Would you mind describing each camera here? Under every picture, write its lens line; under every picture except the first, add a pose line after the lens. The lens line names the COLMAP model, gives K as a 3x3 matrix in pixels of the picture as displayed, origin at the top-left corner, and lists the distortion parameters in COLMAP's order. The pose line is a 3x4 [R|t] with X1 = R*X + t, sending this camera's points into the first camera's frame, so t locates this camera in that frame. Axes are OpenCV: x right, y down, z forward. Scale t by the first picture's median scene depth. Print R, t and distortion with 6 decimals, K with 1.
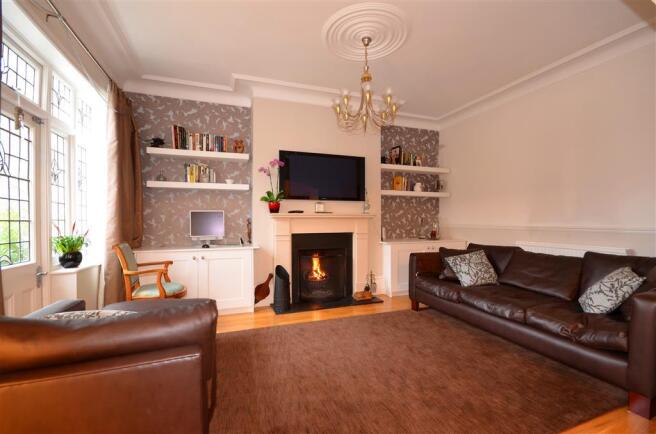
lens RADIAL K [[304.4, 0, 328.7], [0, 304.4, 218.2], [0, 0, 1]] dist [0.001869, 0.001370]
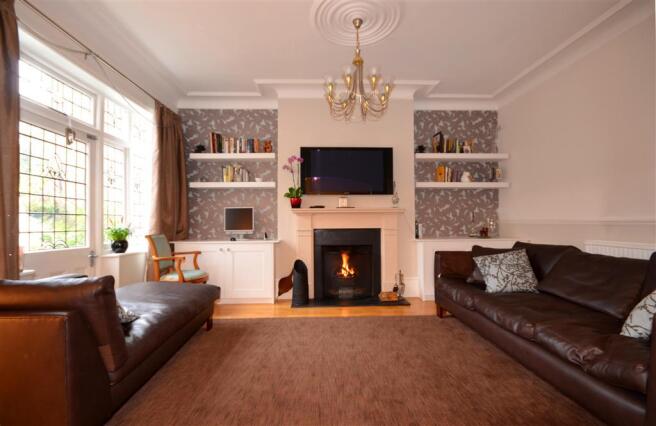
lens RADIAL K [[306.3, 0, 326.8], [0, 306.3, 214.4], [0, 0, 1]] dist [0.002915, -0.004481]
pose [[0.946292, -0.011053, -0.323124, 0.291571], [0.005257, 0.999809, -0.018802, 0.026147], [0.323271, 0.016094, 0.946170, 0.067610]]
